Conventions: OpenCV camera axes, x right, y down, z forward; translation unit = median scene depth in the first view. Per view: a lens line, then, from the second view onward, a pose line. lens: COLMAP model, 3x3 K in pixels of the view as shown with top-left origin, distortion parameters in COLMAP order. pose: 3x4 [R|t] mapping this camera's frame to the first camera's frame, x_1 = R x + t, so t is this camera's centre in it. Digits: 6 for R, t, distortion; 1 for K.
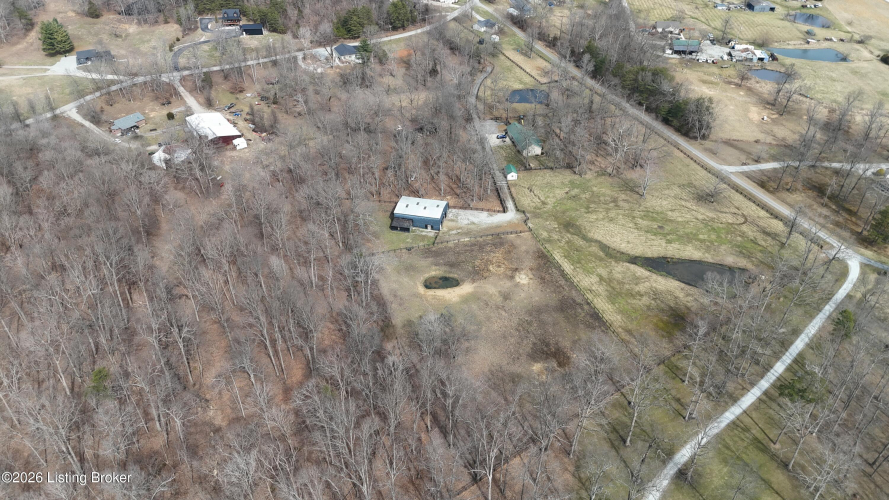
lens RADIAL K [[652.1, 0, 444.5], [0, 652.1, 250.0], [0, 0, 1]] dist [0.085481, -0.087663]
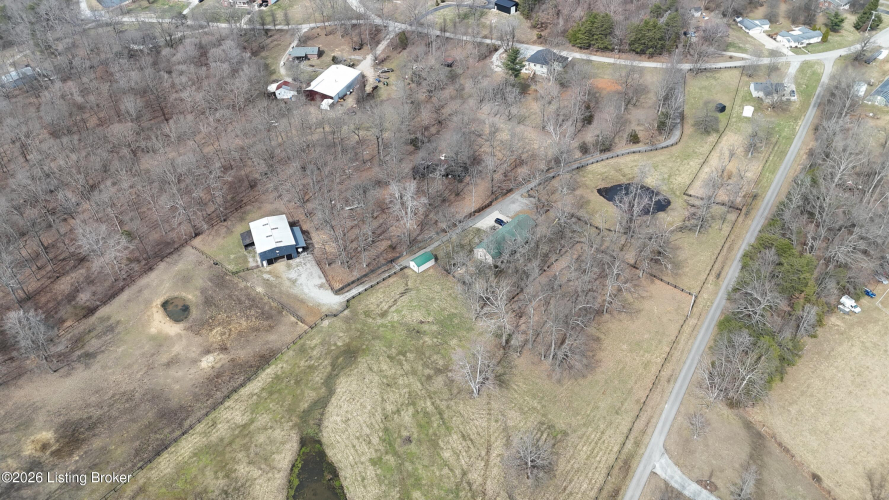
lens RADIAL K [[652.1, 0, 444.5], [0, 652.1, 250.0], [0, 0, 1]] dist [0.085481, -0.087663]
pose [[0.566634, 0.504676, -0.651328, 0.600008], [-0.460334, 0.849503, 0.257755, -0.335908], [0.683388, 0.153775, 0.713677, 0.467846]]
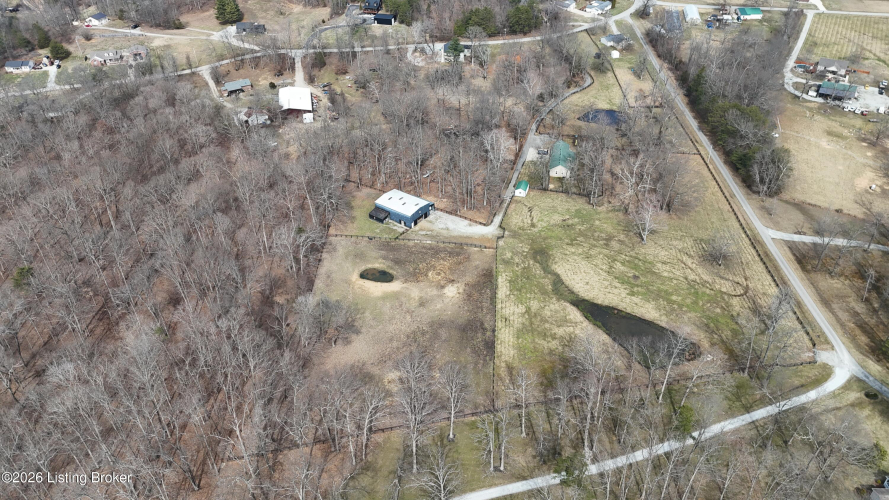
lens RADIAL K [[652.1, 0, 444.5], [0, 652.1, 250.0], [0, 0, 1]] dist [0.085481, -0.087663]
pose [[0.914284, 0.221874, -0.338905, 0.340813], [-0.223293, 0.974111, 0.035341, -0.038674], [0.337972, 0.043364, 0.940157, 0.057300]]
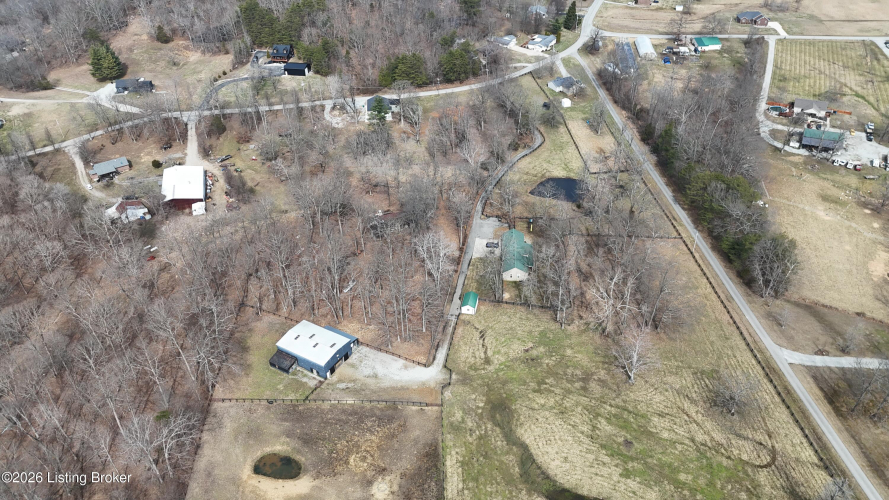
lens RADIAL K [[652.1, 0, 444.5], [0, 652.1, 250.0], [0, 0, 1]] dist [0.085481, -0.087663]
pose [[0.948720, 0.159918, -0.272685, 0.267631], [-0.162414, 0.986630, 0.013548, -0.183905], [0.271205, 0.031435, 0.962008, 0.258646]]
